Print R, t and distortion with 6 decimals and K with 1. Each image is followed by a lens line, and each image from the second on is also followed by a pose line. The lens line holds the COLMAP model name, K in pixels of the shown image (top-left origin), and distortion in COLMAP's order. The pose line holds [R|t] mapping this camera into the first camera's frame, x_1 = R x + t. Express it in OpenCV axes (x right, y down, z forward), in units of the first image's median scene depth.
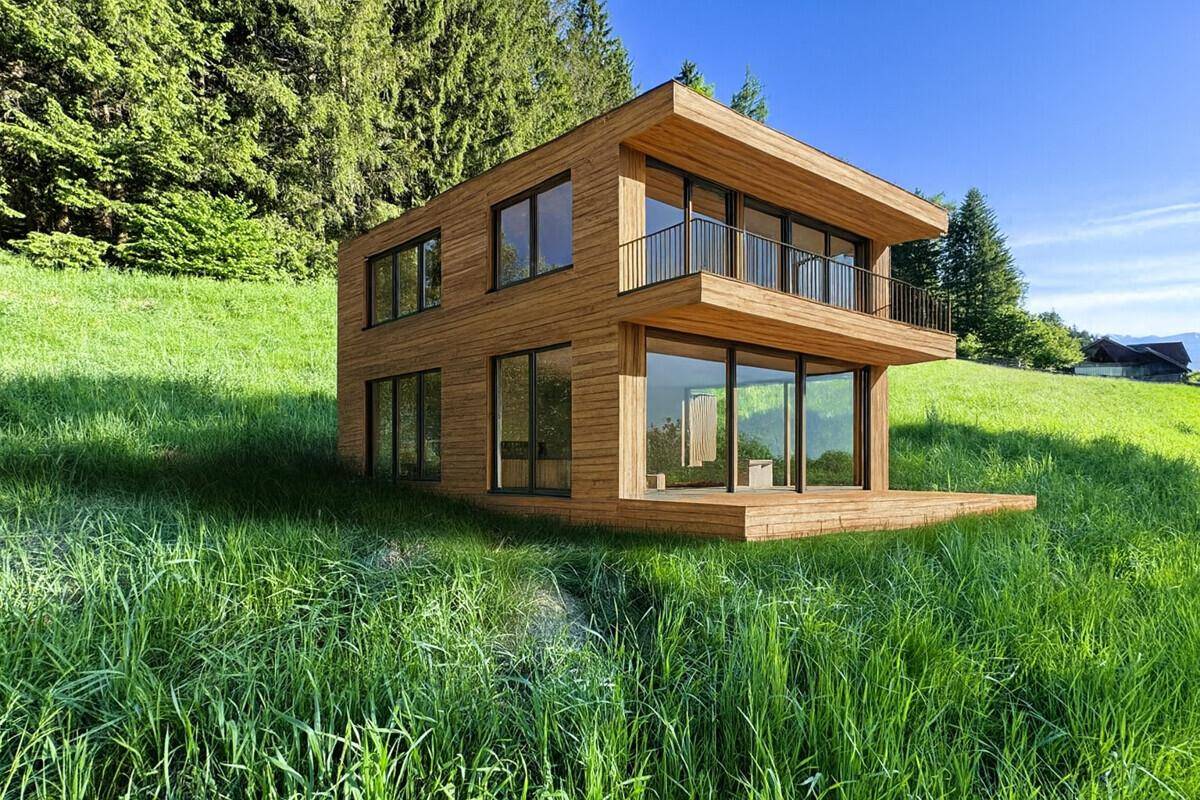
lens RADIAL K [[484.6, 0, 597.6], [0, 484.6, 391.7], [0, 0, 1]] dist [0.000422, 0.000328]
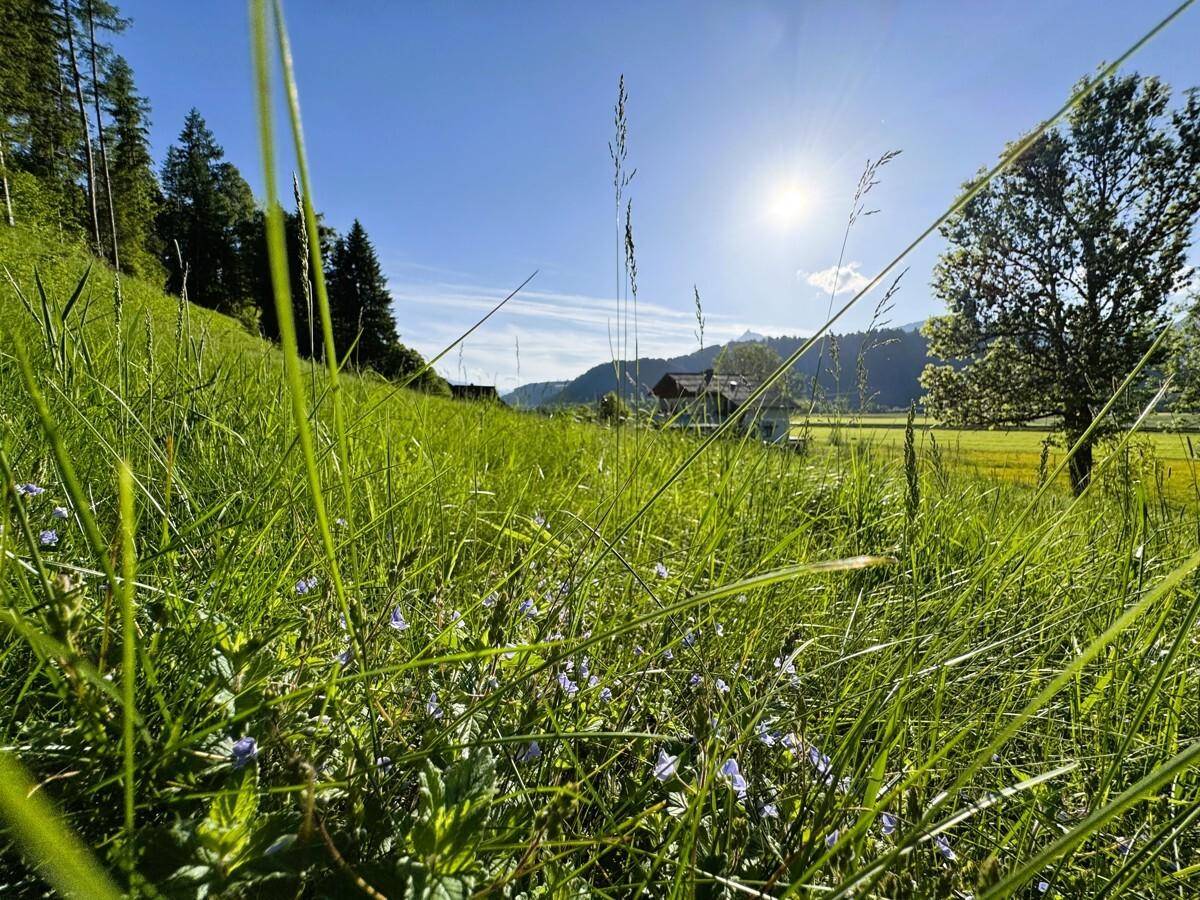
lens RADIAL K [[482.0, 0, 597.5], [0, 482.0, 446.7], [0, 0, 1]] dist [-0.001933, 0.000301]
pose [[0.352241, -0.058870, 0.934056, -0.017378], [0.002974, 0.998085, 0.061784, -0.009165], [-0.935905, -0.018985, 0.351741, 0.169545]]
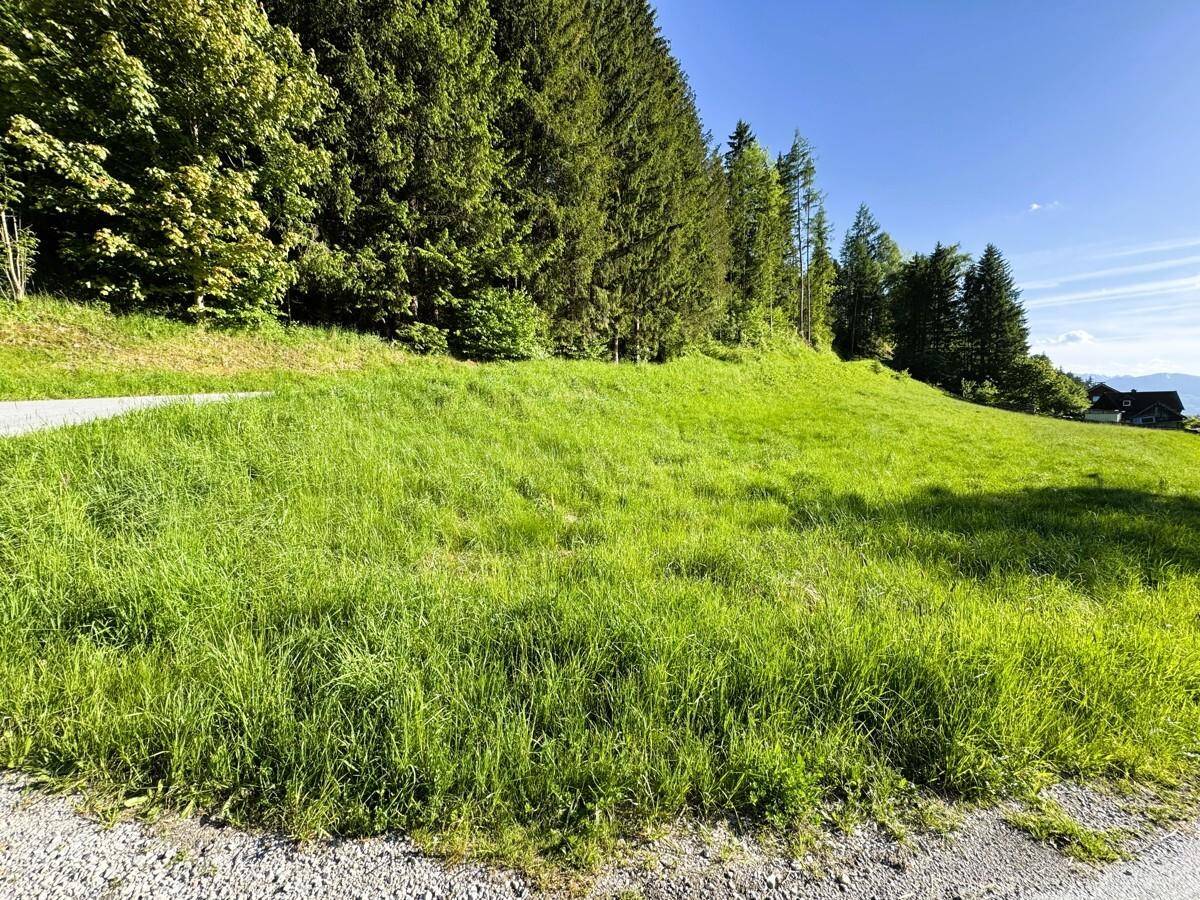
lens RADIAL K [[482.0, 0, 598.0], [0, 482.0, 448.0], [0, 0, 1]] dist [-0.001933, 0.000301]
pose [[0.999535, 0.007711, 0.029502, -0.125246], [-0.009081, 0.998872, 0.046601, -0.009190], [-0.029110, -0.046848, 0.998478, -0.059371]]
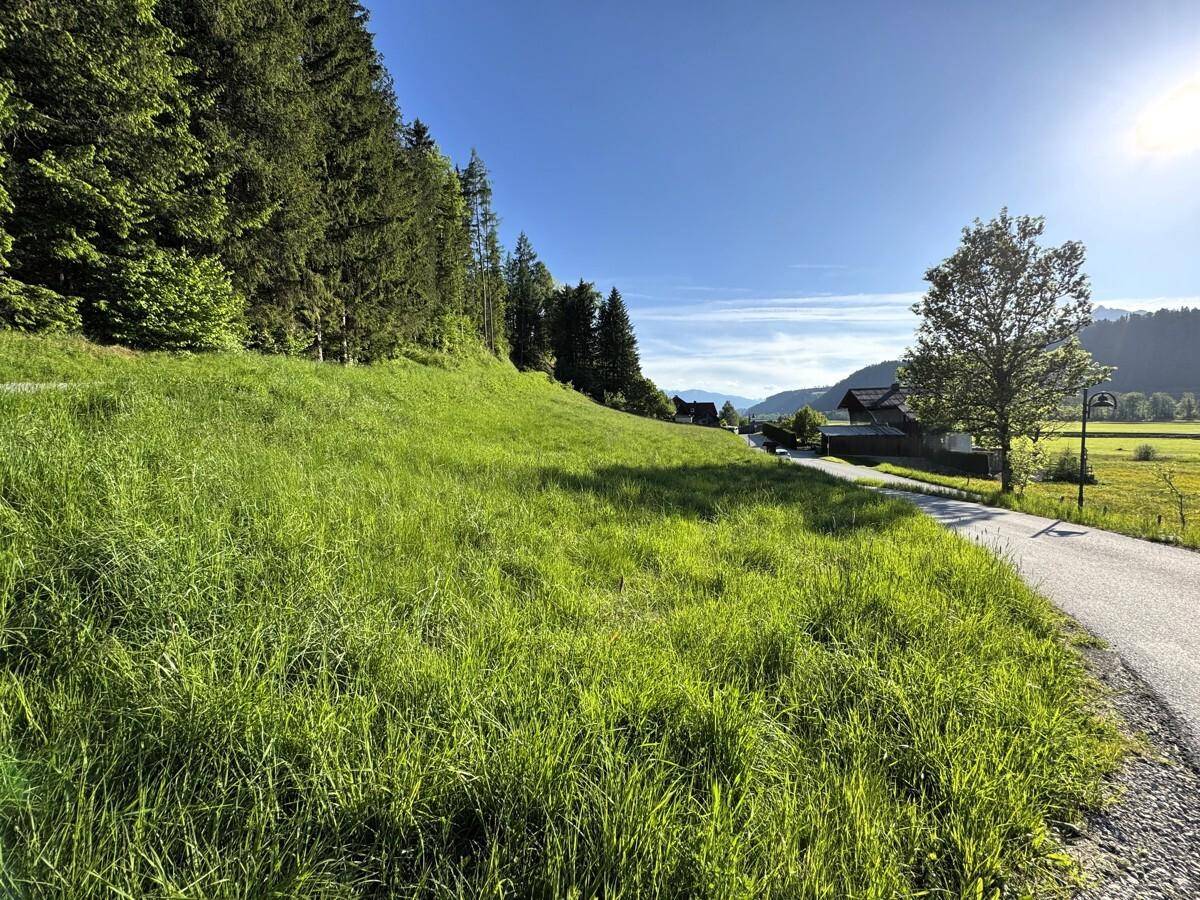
lens RADIAL K [[482.0, 0, 596.5], [0, 482.0, 448.5], [0, 0, 1]] dist [-0.001933, 0.000301]
pose [[0.768504, -0.035375, 0.638866, -0.169060], [0.011680, 0.999080, 0.041271, -0.012033], [-0.639738, -0.024255, 0.768210, -0.041518]]
